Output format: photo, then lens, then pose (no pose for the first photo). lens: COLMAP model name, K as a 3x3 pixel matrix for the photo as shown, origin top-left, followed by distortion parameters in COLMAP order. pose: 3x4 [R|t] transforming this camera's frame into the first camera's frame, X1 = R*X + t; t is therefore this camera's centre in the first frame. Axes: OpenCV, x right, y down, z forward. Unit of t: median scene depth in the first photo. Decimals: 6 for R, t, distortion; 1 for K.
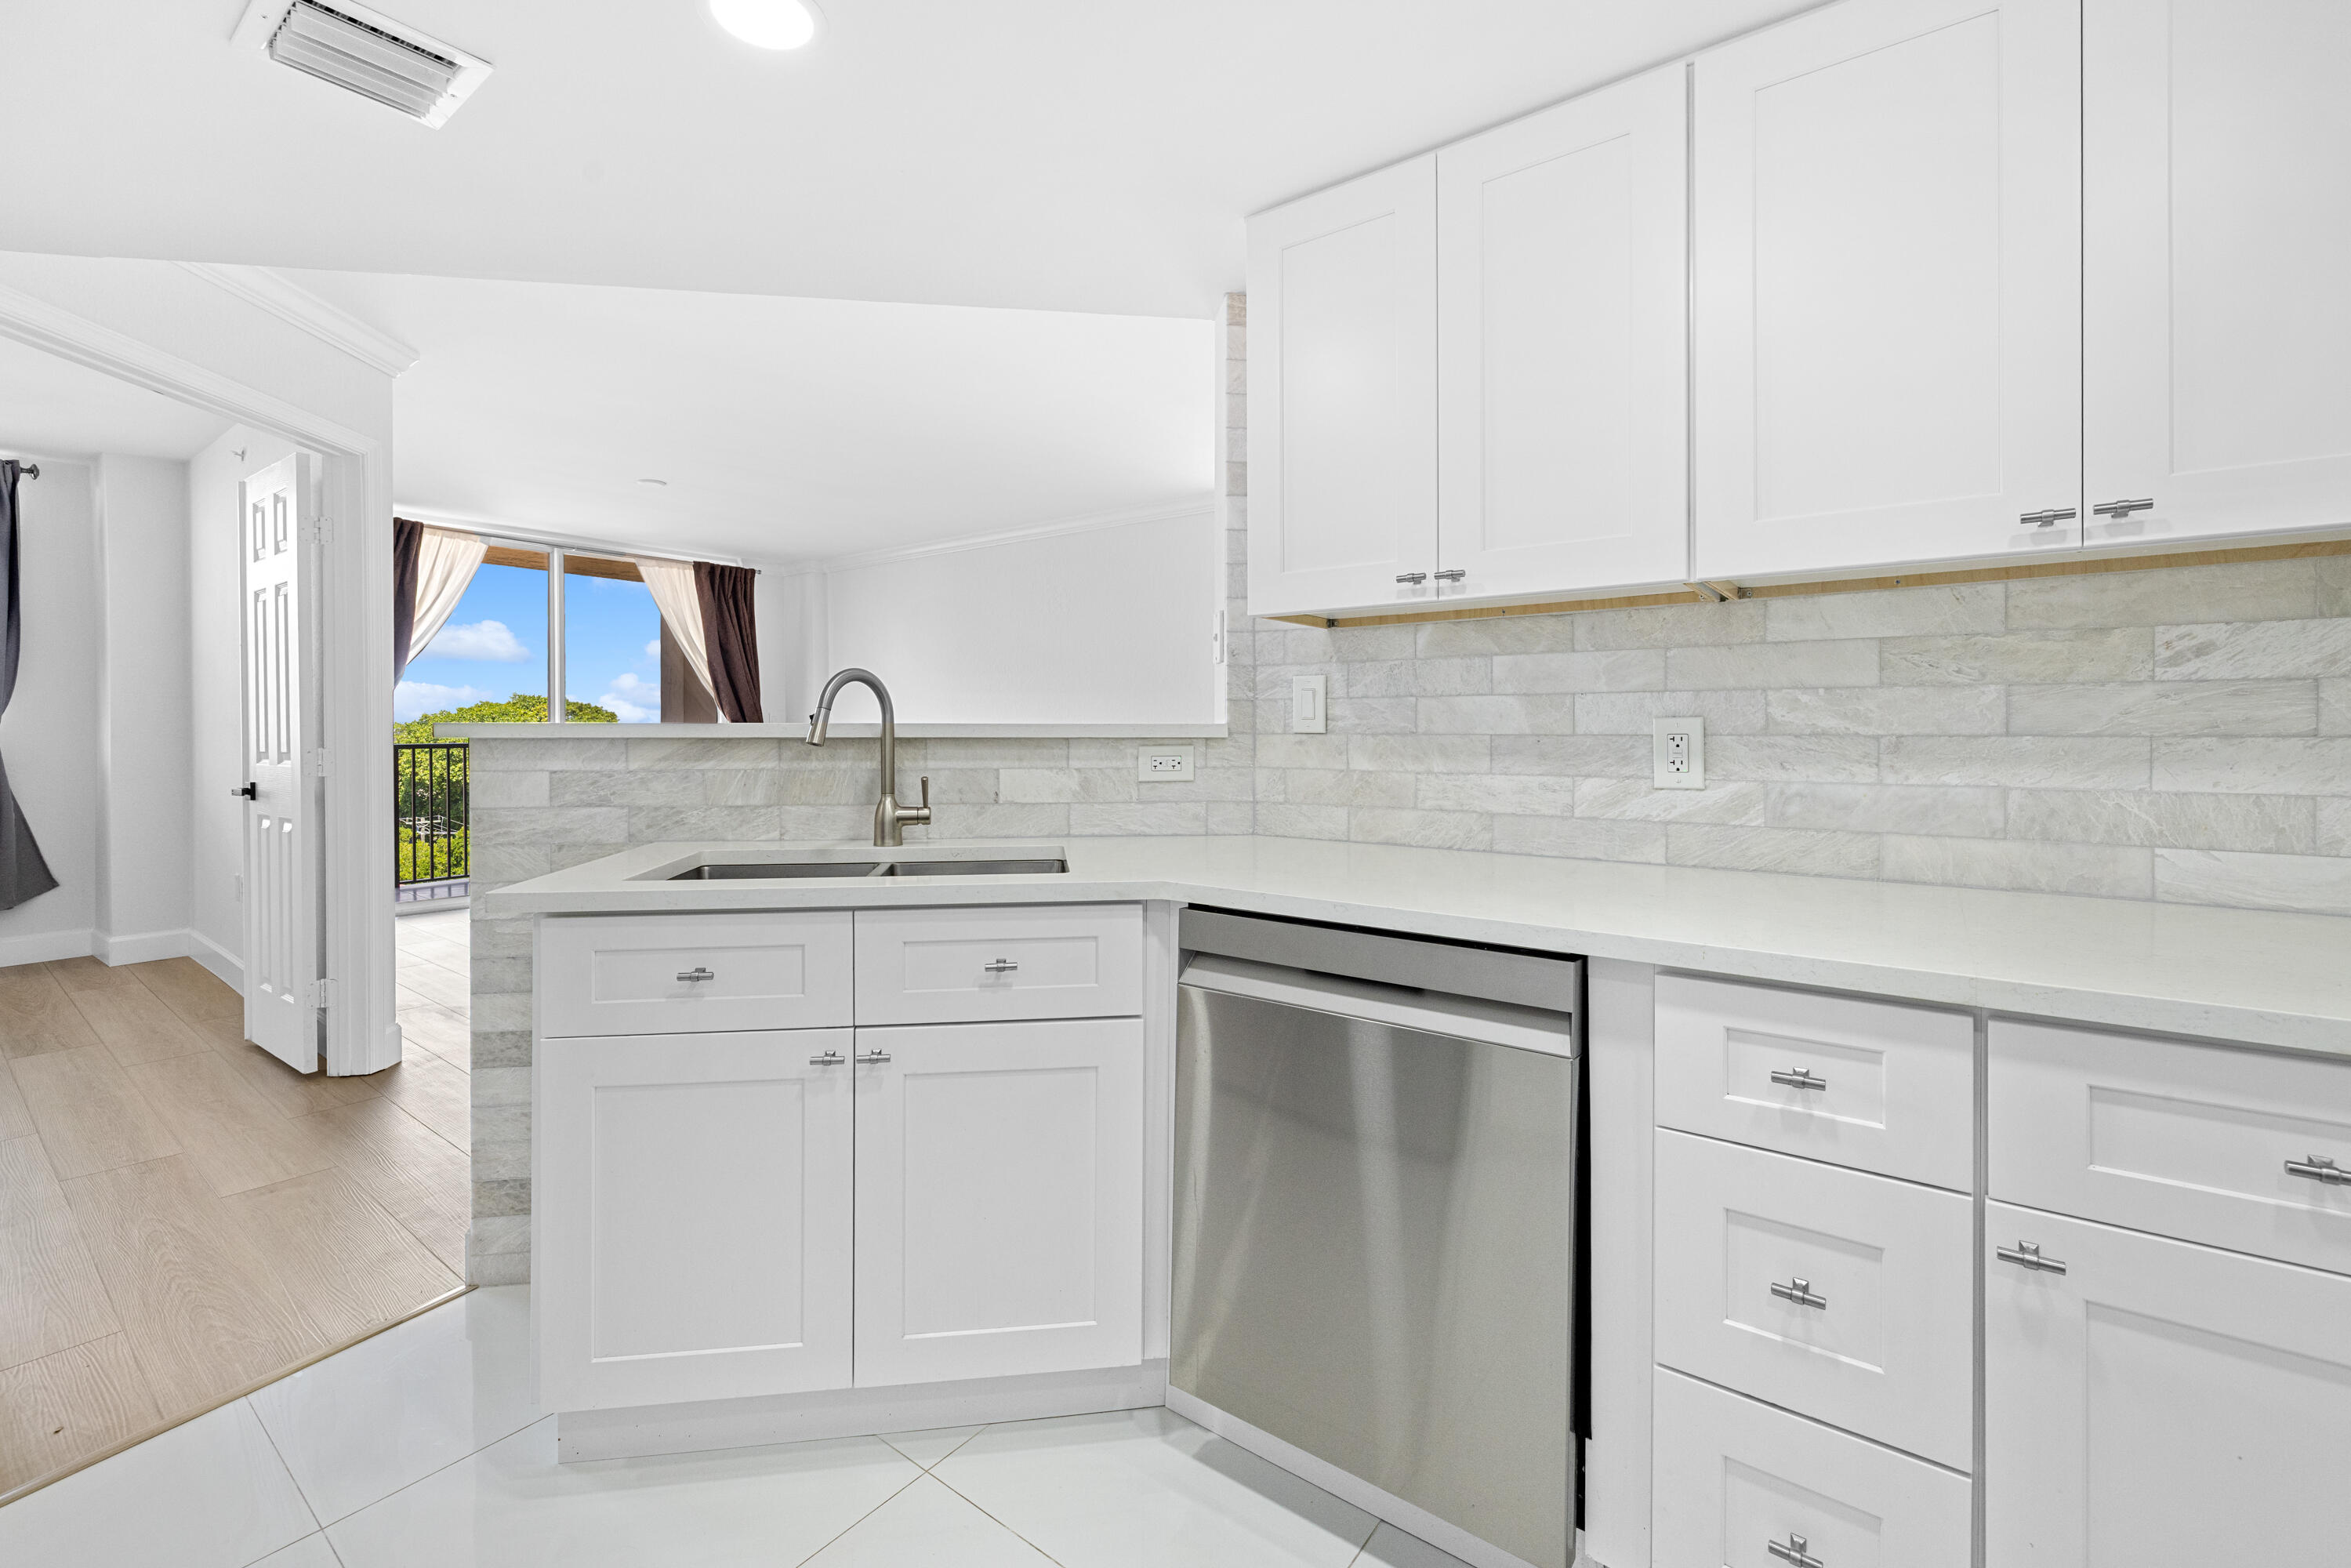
lens RADIAL K [[997.6, 0, 1166.9], [0, 997.6, 738.0], [0, 0, 1]] dist [-0.000272, -0.000036]
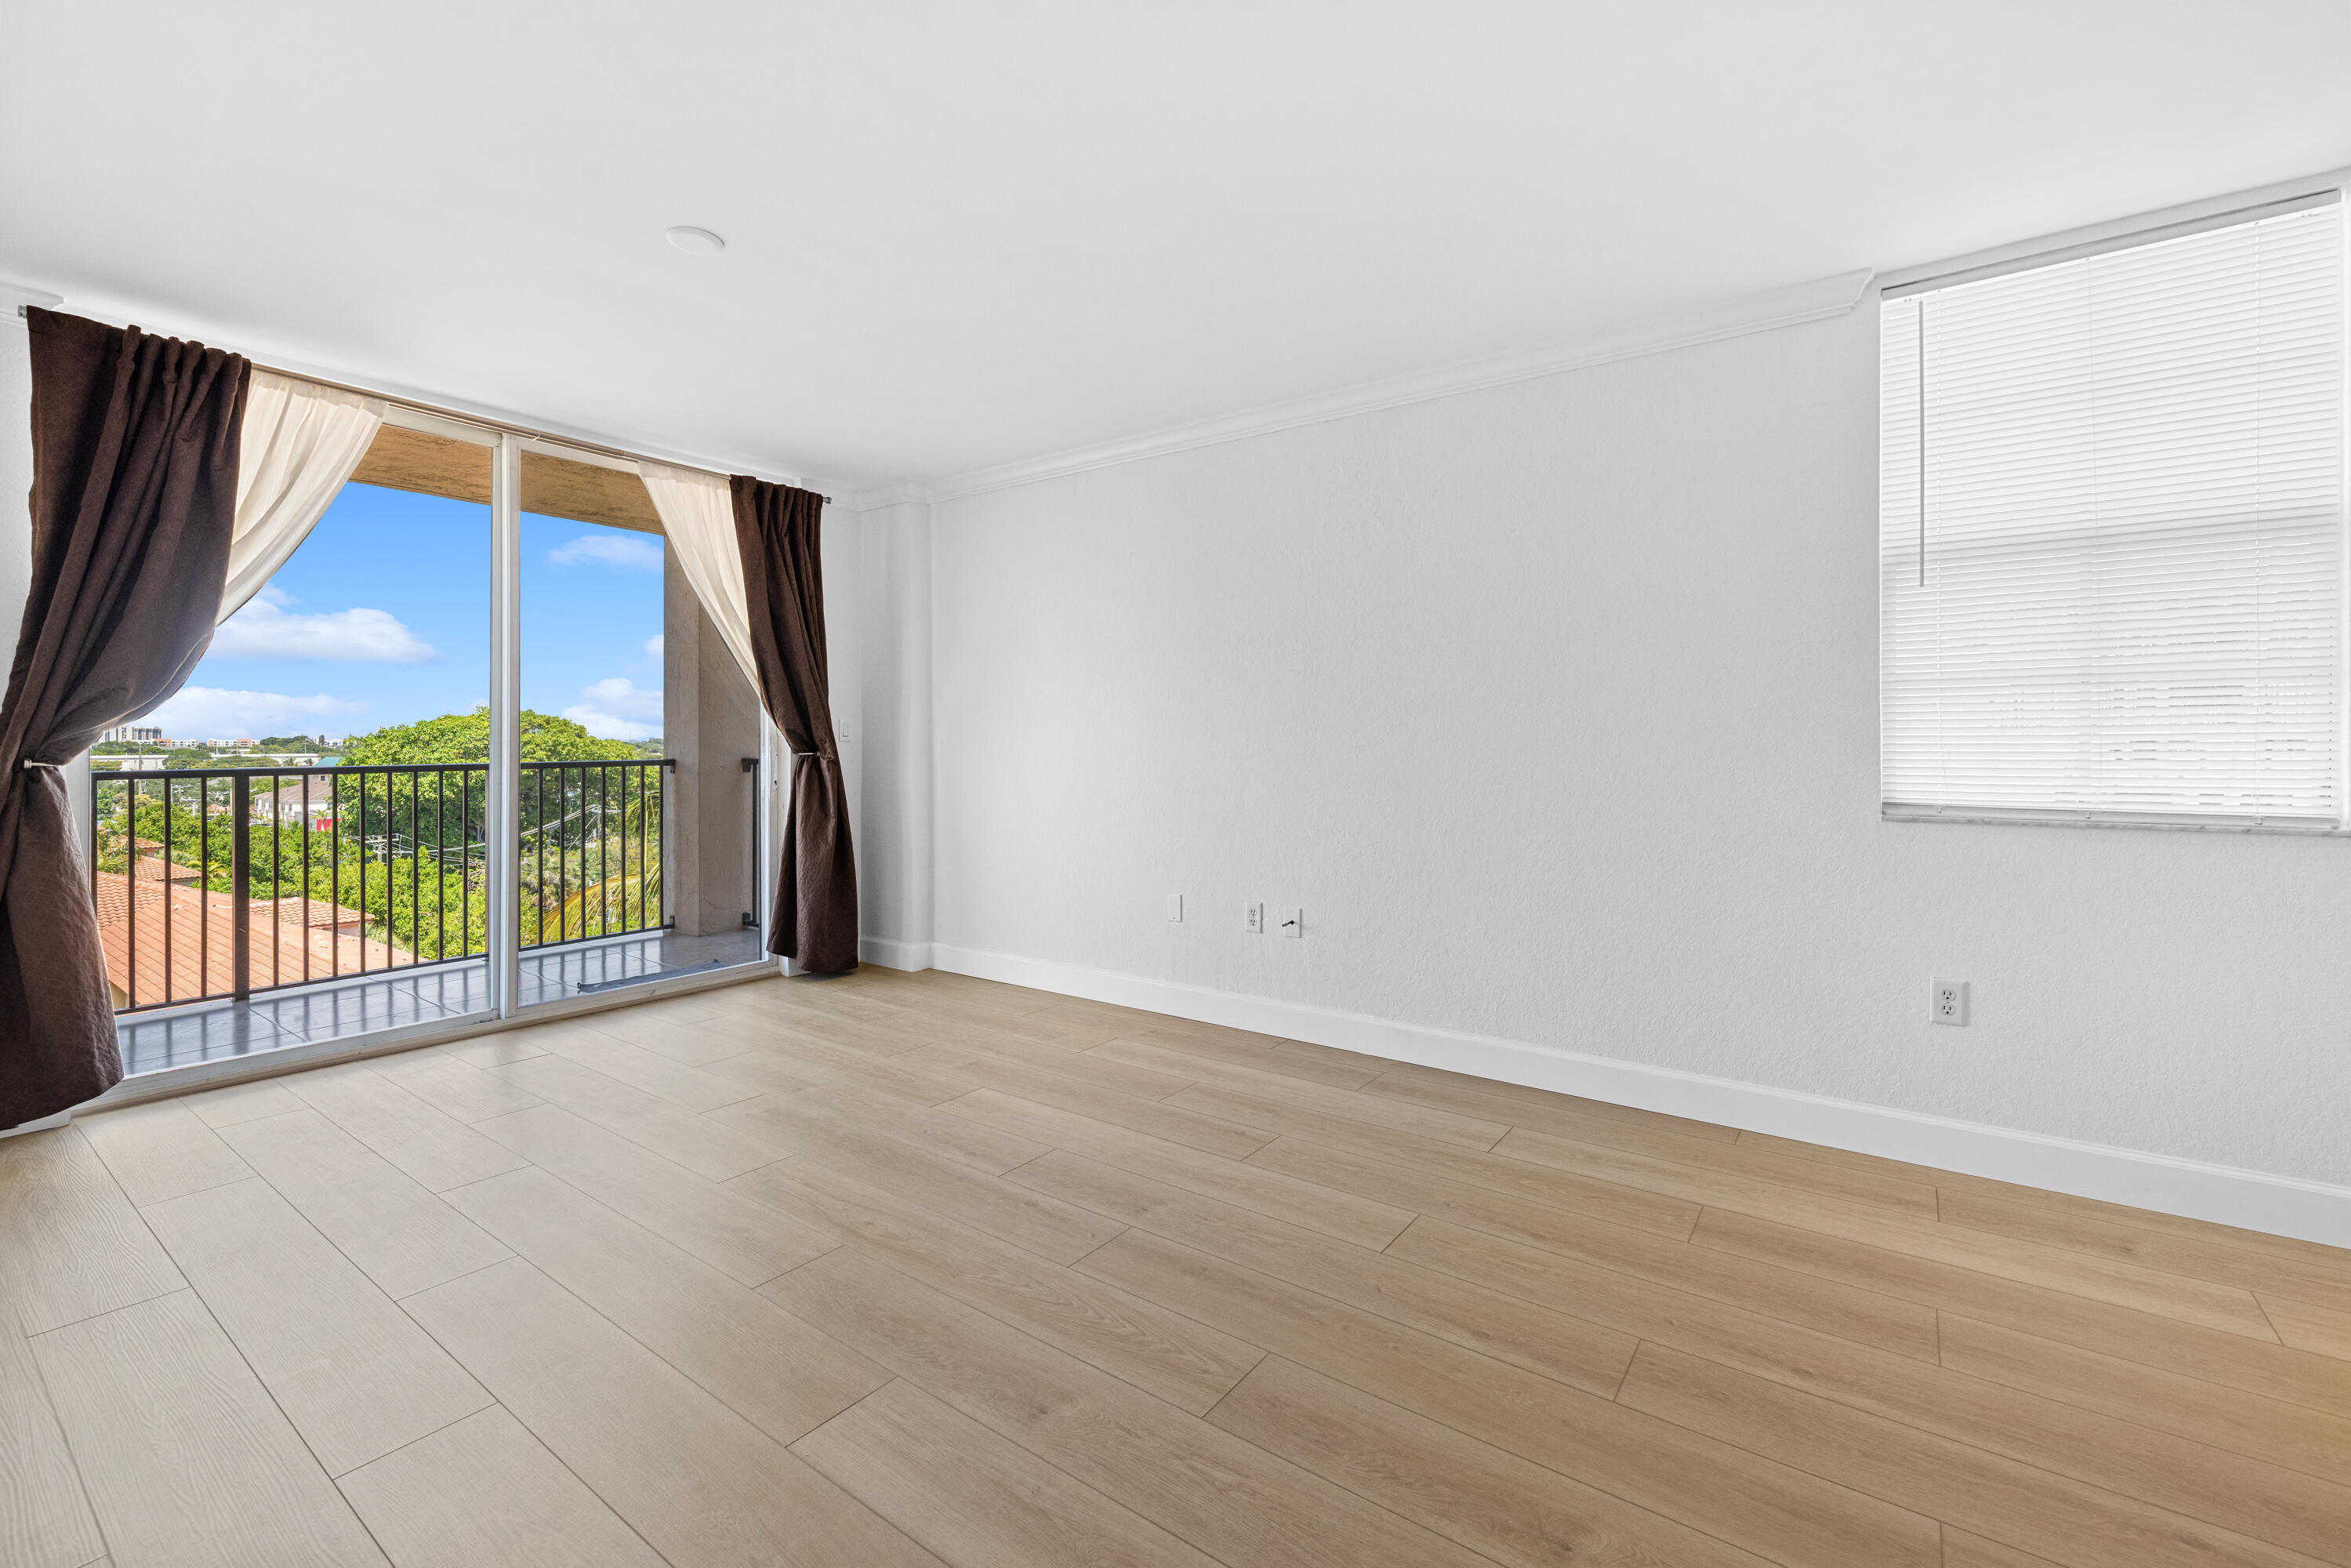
lens RADIAL K [[1001.1, 0, 1167.3], [0, 1001.1, 735.6], [0, 0, 1]] dist [0.000700, 0.000065]
pose [[0.999747, 0.000791, 0.022481, -0.738994], [-0.000406, 0.999853, -0.017133, -0.011129], [-0.022492, 0.017119, 0.999600, 1.269837]]
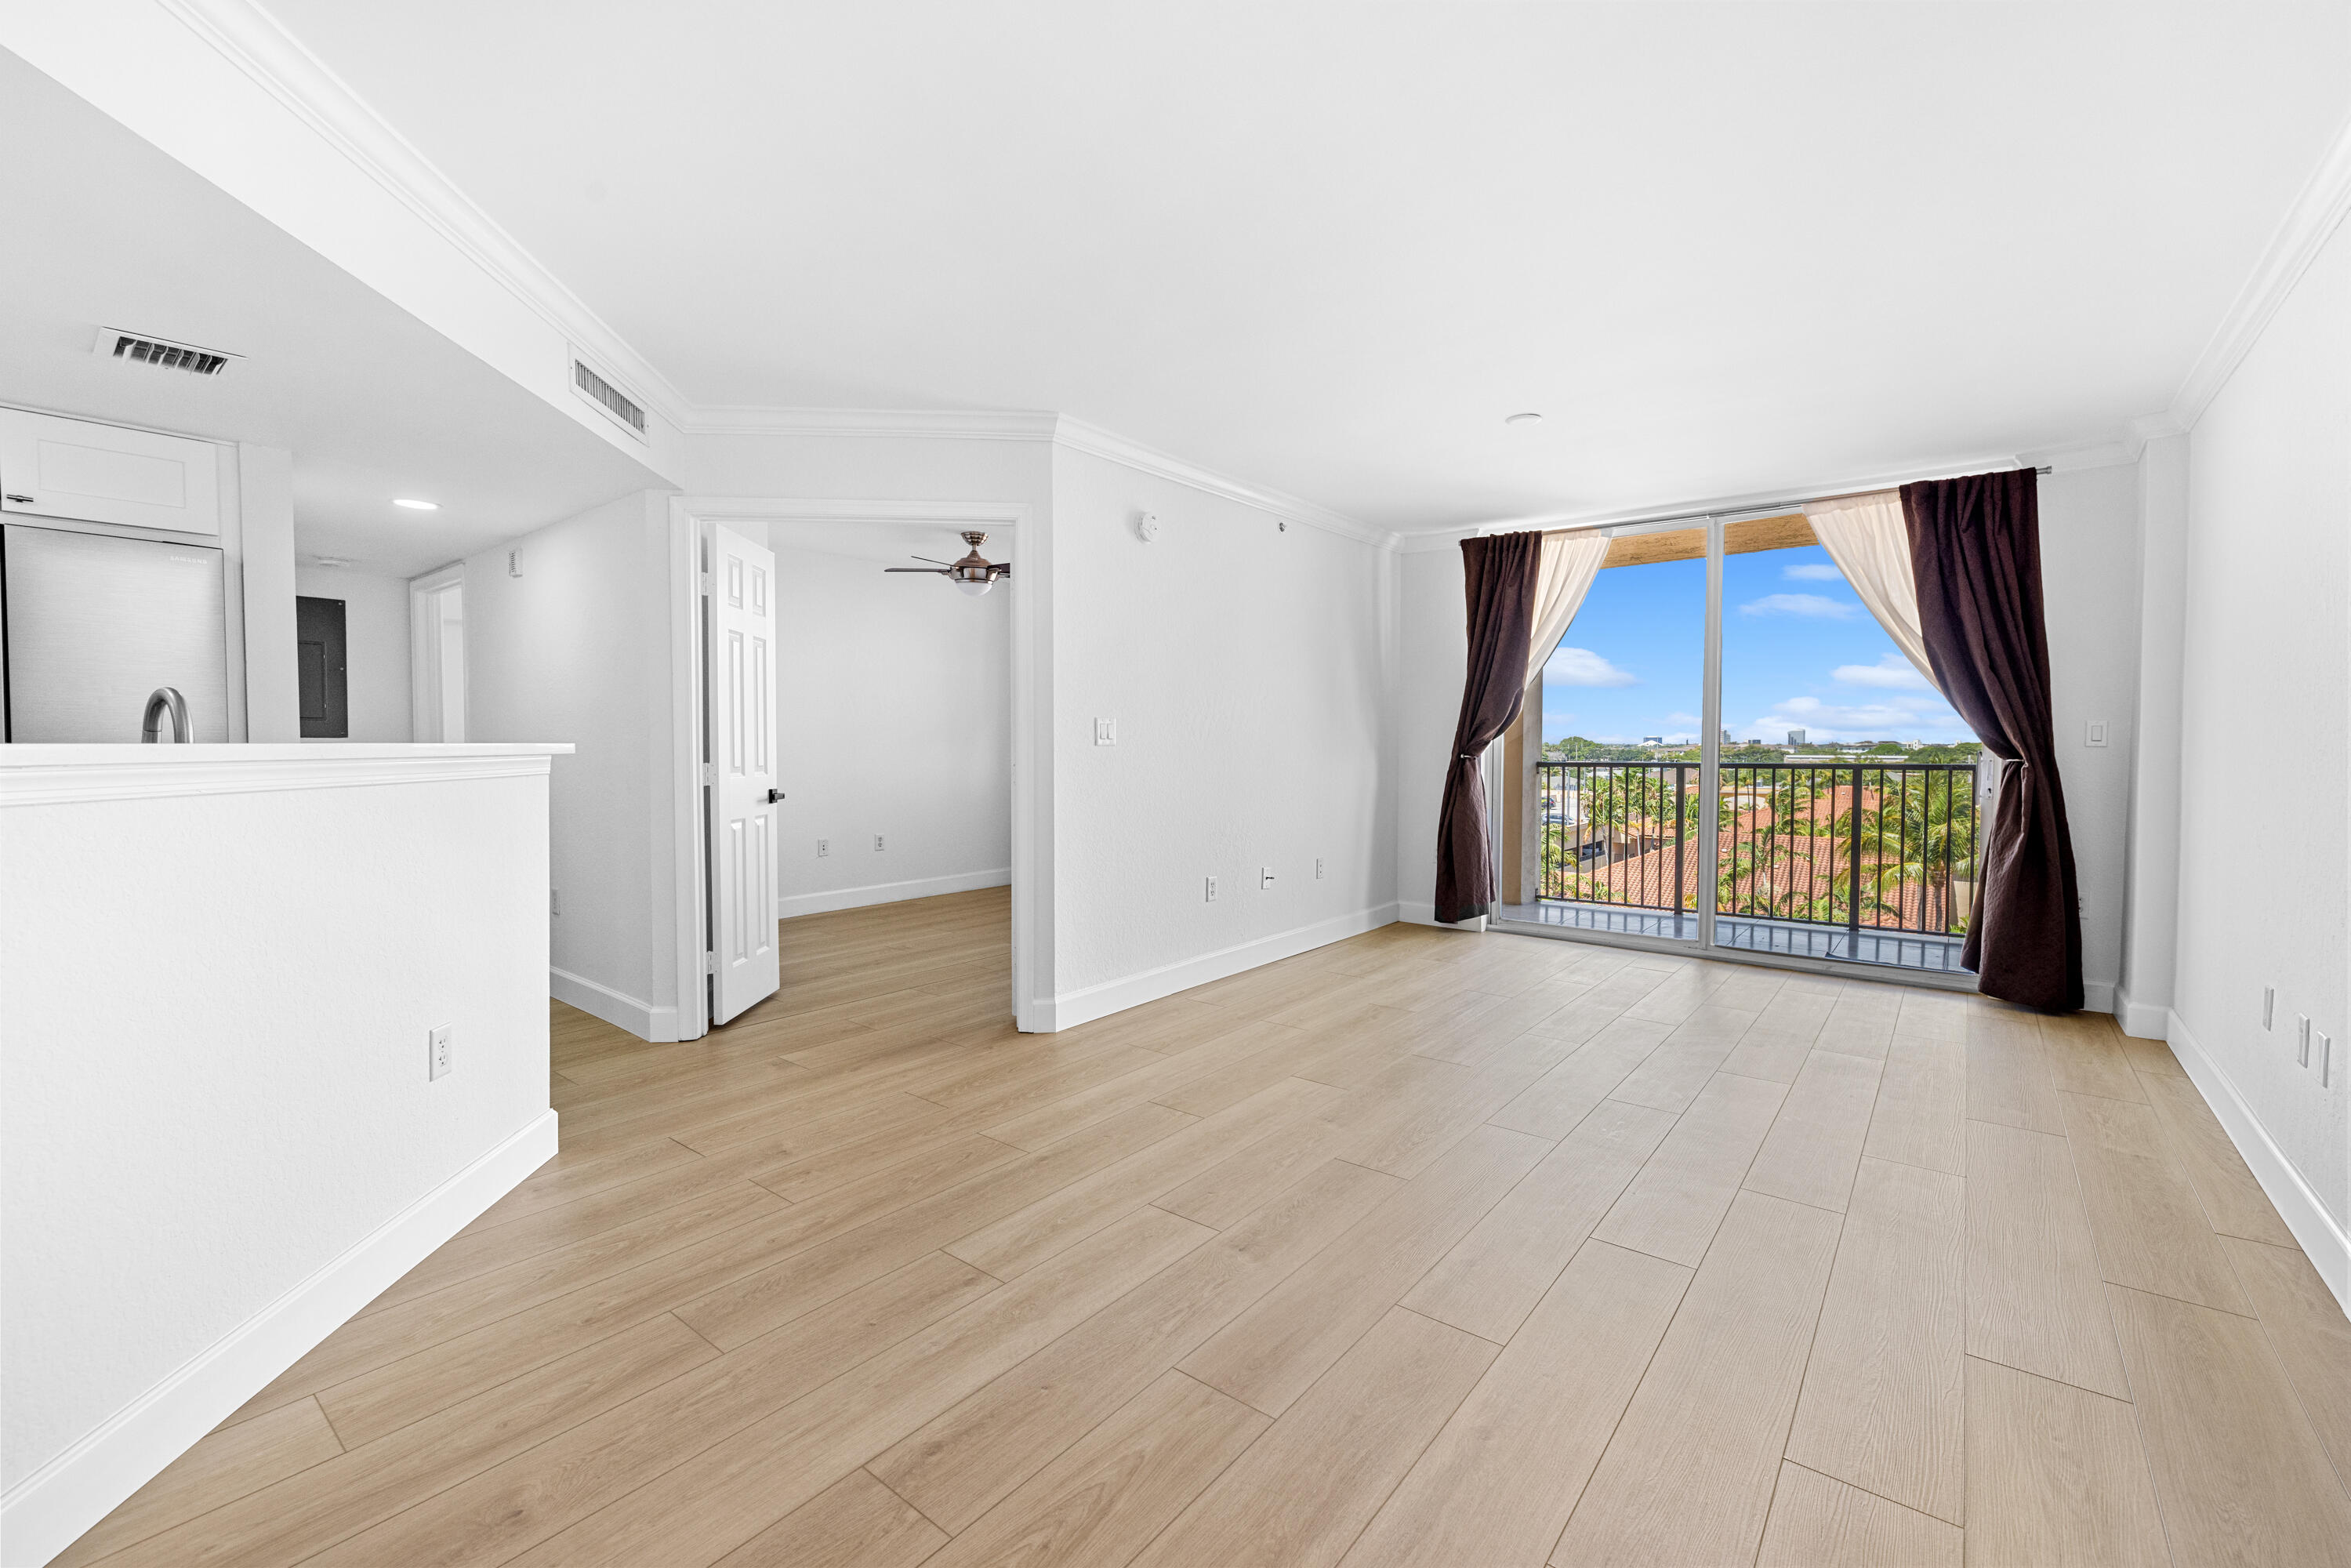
lens RADIAL K [[987.9, 0, 1173.2], [0, 987.9, 774.4], [0, 0, 1]] dist [0.000799, 0.000461]
pose [[-0.023663, 0.032367, -0.999196, 0.604309], [-0.011572, 0.999400, 0.032648, -0.025790], [0.999653, 0.012335, -0.023274, 1.893929]]
